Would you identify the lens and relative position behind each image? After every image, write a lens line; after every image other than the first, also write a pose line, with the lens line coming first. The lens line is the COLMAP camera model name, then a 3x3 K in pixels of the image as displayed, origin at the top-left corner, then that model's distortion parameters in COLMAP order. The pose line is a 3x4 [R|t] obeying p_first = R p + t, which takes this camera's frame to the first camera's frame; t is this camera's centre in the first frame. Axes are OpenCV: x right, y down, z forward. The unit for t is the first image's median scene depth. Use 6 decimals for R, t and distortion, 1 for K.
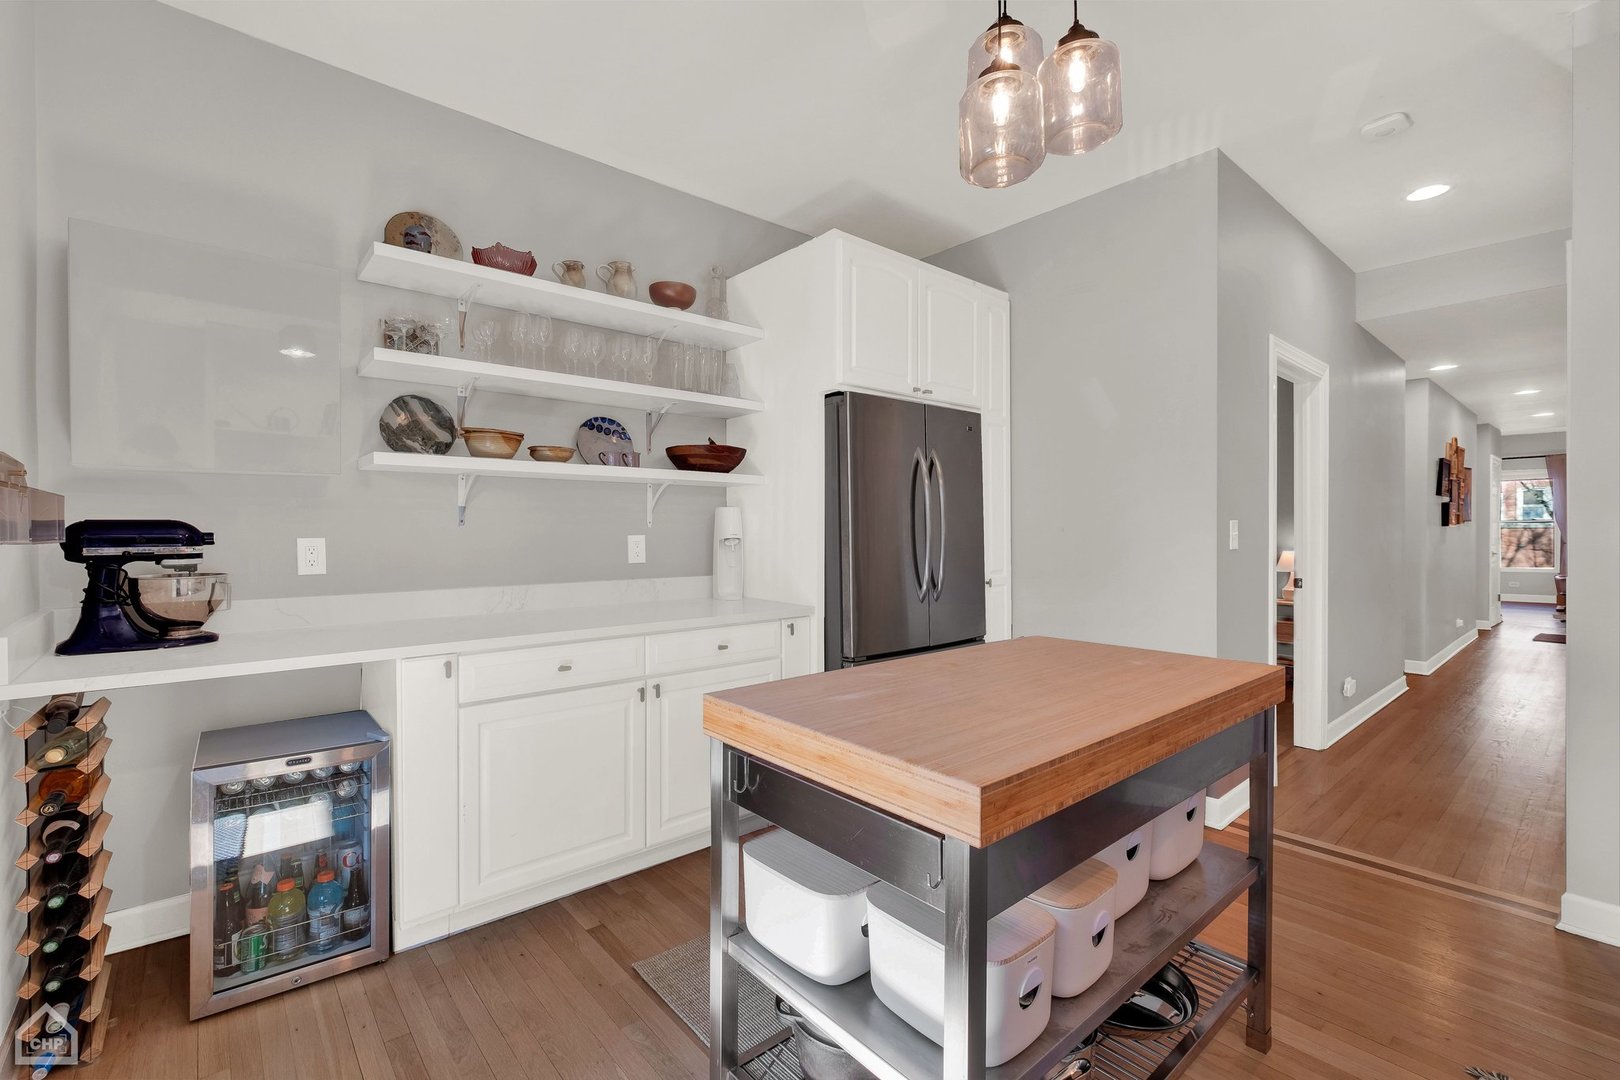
lens RADIAL K [[713.7, 0, 805.4], [0, 713.7, 538.5], [0, 0, 1]] dist [-0.004630, 0.000753]
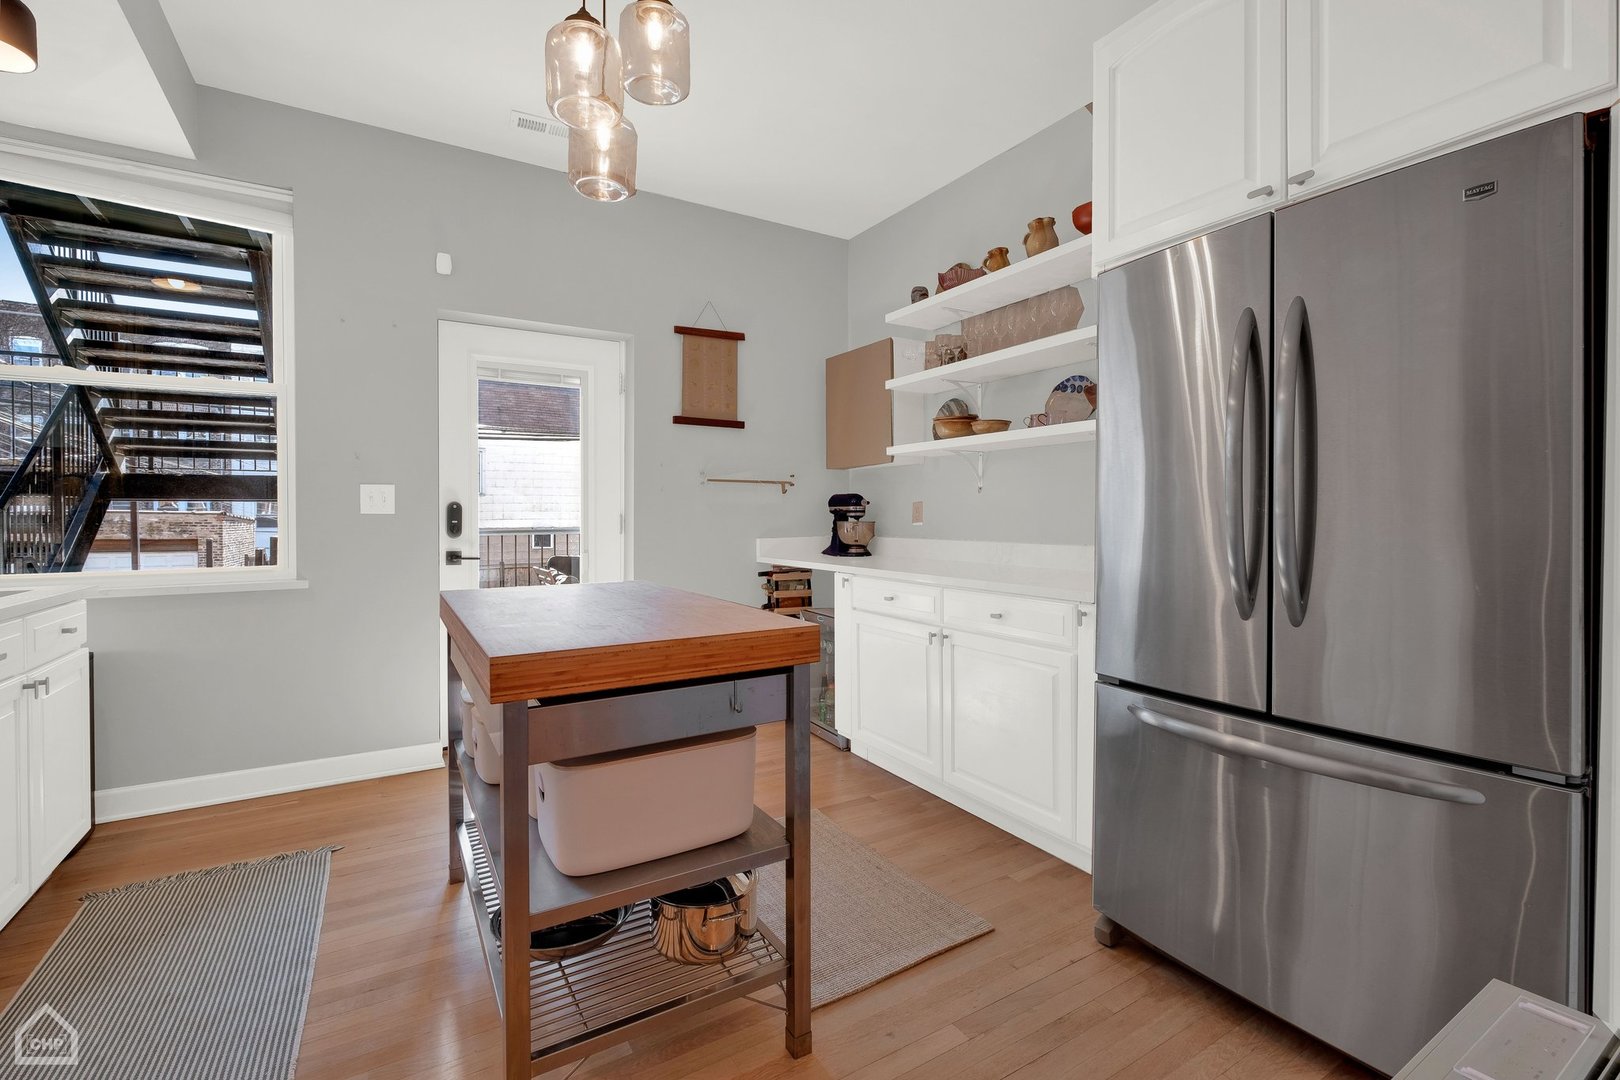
lens RADIAL K [[713.7, 0, 814.5], [0, 713.7, 516.1], [0, 0, 1]] dist [-0.004630, 0.000753]
pose [[-0.165062, 0.007074, -0.986258, 0.816588], [-0.005724, 0.999951, 0.008130, 0.016884], [0.986267, 0.006987, -0.165013, 0.905147]]
